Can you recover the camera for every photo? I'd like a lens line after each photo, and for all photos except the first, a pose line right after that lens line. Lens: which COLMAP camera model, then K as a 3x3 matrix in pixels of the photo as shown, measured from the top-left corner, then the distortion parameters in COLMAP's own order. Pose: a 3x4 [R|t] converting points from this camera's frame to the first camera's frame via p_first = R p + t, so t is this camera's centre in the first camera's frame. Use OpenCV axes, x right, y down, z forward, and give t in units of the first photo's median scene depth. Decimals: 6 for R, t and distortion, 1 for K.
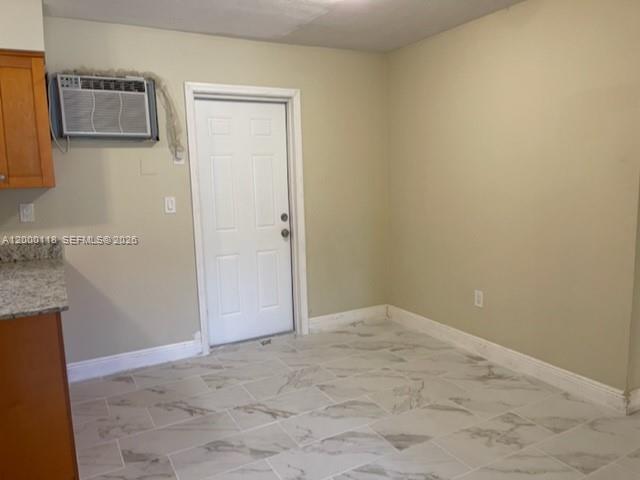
lens RADIAL K [[484.4, 0, 324.4], [0, 484.4, 238.7], [0, 0, 1]] dist [0.057808, -0.067278]
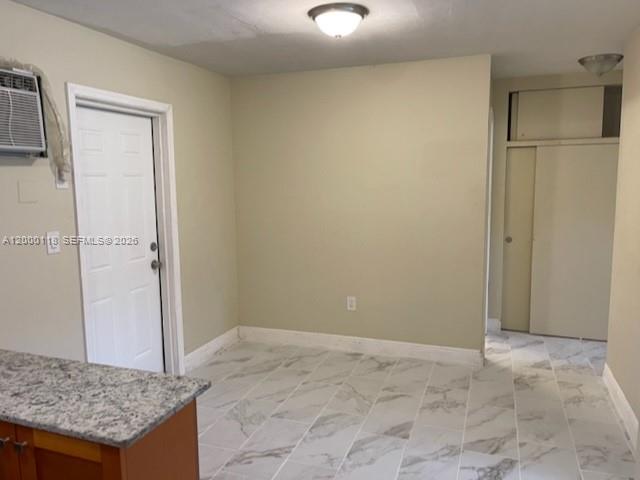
lens RADIAL K [[484.4, 0, 324.8], [0, 484.4, 238.3], [0, 0, 1]] dist [0.057808, -0.067278]
pose [[0.750635, -0.063254, 0.657682, -0.506083], [0.080784, 0.996725, 0.003662, -0.044773], [-0.655760, 0.050382, 0.753287, 0.158288]]
